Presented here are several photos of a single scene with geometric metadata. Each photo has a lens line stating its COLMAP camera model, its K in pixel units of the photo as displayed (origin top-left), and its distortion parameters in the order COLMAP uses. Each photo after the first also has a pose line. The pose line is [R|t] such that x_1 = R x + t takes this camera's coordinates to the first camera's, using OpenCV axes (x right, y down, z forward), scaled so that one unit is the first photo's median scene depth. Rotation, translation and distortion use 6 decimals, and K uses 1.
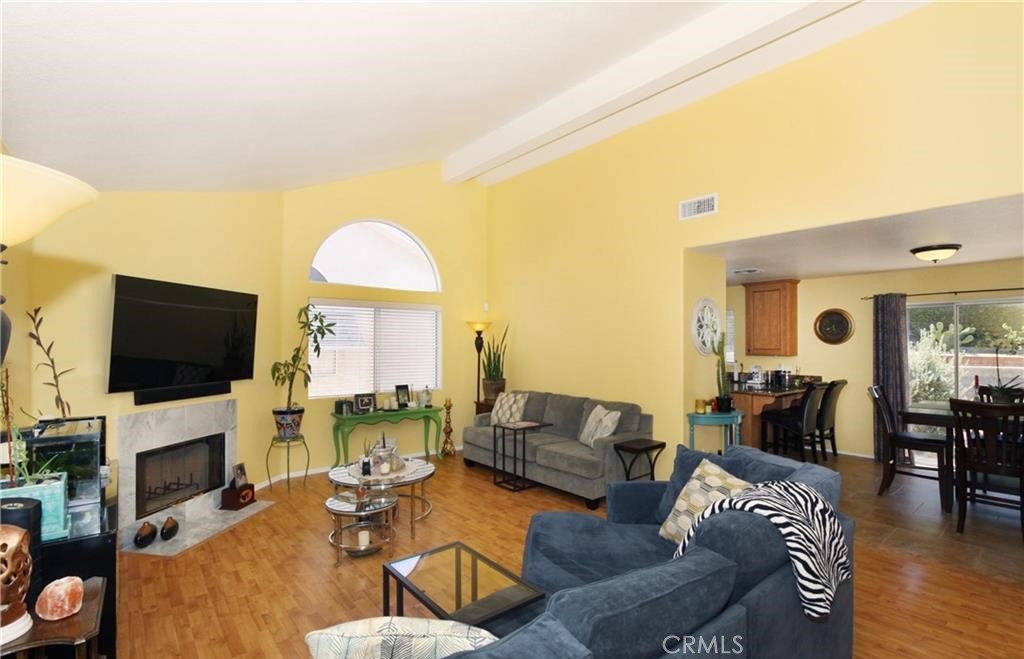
lens RADIAL K [[482.3, 0, 509.4], [0, 482.3, 337.2], [0, 0, 1]] dist [-0.003289, -0.000157]
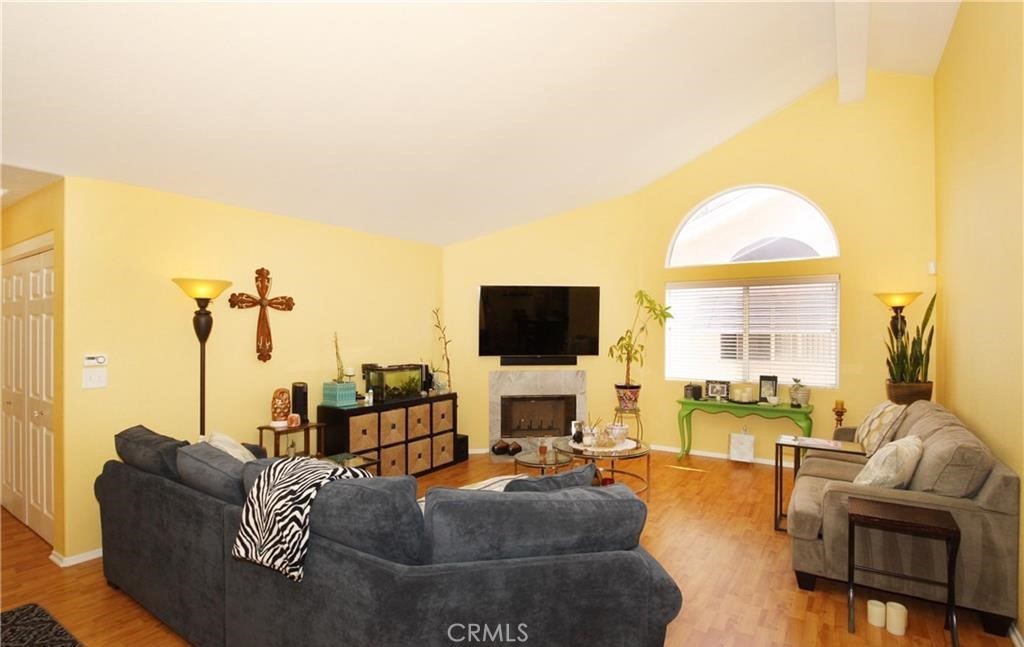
lens RADIAL K [[508.2, 0, 509.1], [0, 508.2, 327.9], [0, 0, 1]] dist [0.000085, 0.000070]
pose [[0.300383, -0.005178, -0.953805, 0.608042], [0.011976, 0.999927, -0.001657, 0.015675], [0.953743, -0.010925, 0.300423, 0.388663]]
